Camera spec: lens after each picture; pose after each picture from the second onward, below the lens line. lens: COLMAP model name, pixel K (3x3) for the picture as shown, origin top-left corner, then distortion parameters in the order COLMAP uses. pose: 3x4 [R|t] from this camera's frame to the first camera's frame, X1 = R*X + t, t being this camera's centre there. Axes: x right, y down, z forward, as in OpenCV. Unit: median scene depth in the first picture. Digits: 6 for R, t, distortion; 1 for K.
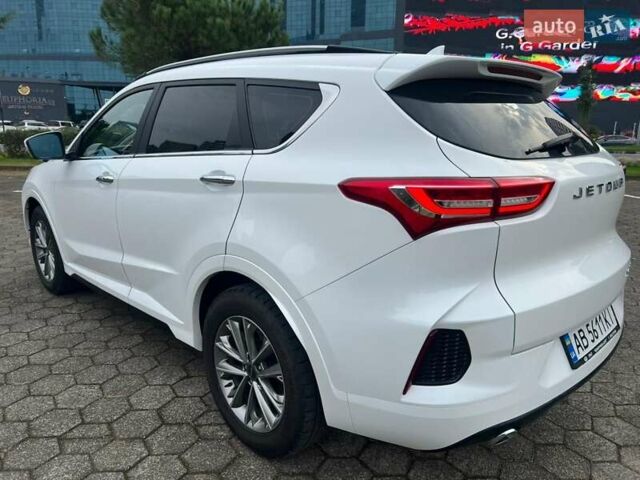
lens RADIAL K [[490.6, 0, 323.2], [0, 490.6, 243.4], [0, 0, 1]] dist [0.049402, -0.060062]
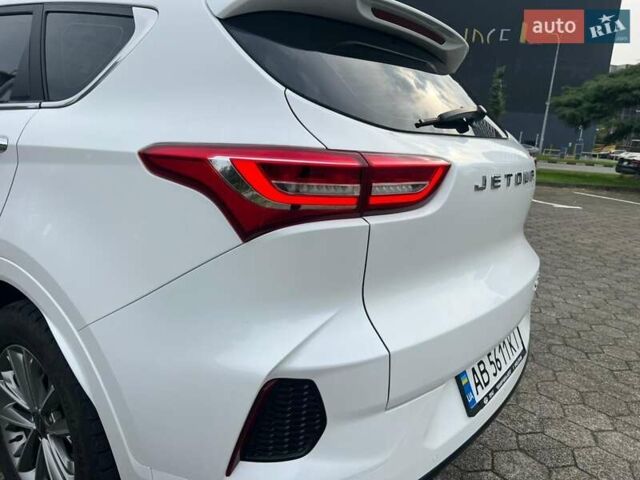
lens RADIAL K [[490.9, 0, 333.5], [0, 490.9, 240.4], [0, 0, 1]] dist [0.035378, -0.045378]
pose [[0.984579, 0.023436, 0.173365, 0.155279], [-0.023929, 0.999713, 0.000754, -0.010317], [-0.173298, -0.004890, 0.984857, 0.281751]]
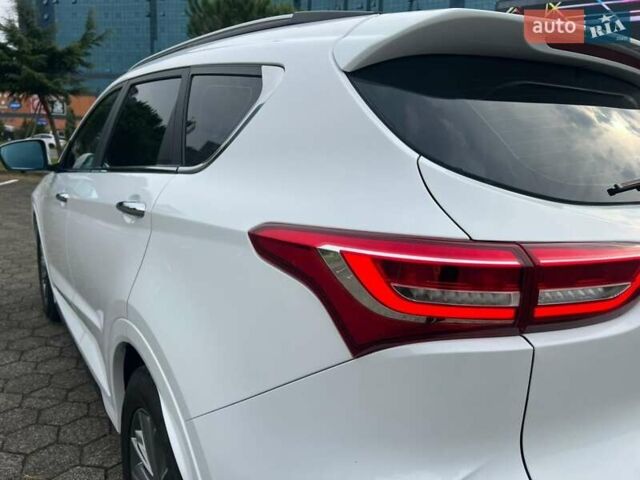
lens RADIAL K [[475.0, 0, 334.5], [0, 475.0, 247.2], [0, 0, 1]] dist [0.077013, 0.000807]
pose [[0.988400, 0.062461, -0.138438, 0.183918], [-0.067269, 0.997274, -0.030326, -0.082845], [0.136166, 0.039287, 0.989907, 0.419657]]
